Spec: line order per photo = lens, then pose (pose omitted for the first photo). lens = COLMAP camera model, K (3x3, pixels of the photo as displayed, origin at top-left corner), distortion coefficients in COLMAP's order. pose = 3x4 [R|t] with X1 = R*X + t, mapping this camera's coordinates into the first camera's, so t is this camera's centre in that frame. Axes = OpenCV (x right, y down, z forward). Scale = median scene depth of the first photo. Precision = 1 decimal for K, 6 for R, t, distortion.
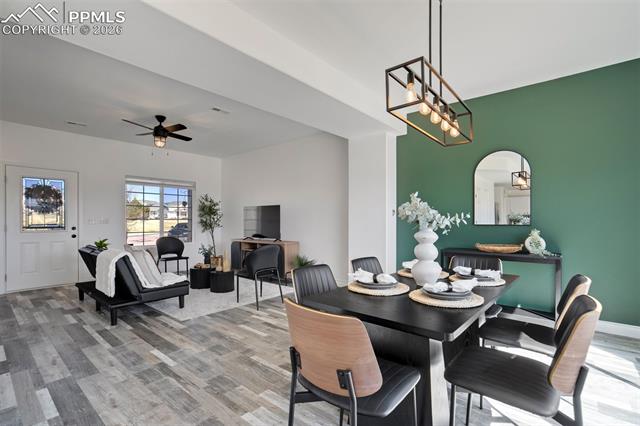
lens RADIAL K [[299.3, 0, 320.0], [0, 299.3, 213.0], [0, 0, 1]] dist [-0.020674, 0.000924]
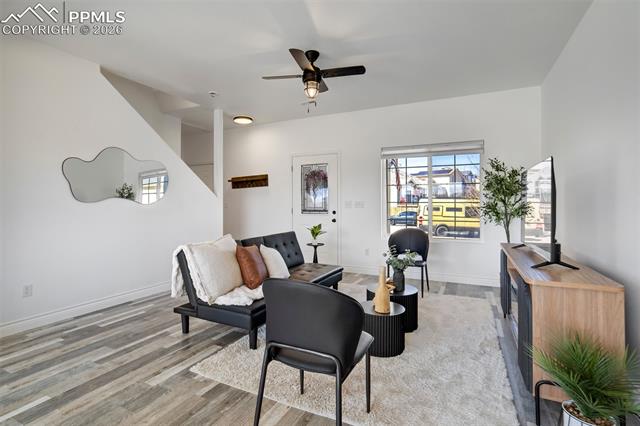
lens RADIAL K [[308.7, 0, 321.2], [0, 308.7, 206.1], [0, 0, 1]] dist [-0.041327, 0.023935]
pose [[0.245111, 0.009133, -0.969452, 0.203268], [0.021768, 0.999652, 0.014922, 0.024402], [0.969251, -0.024760, 0.244827, 1.137277]]
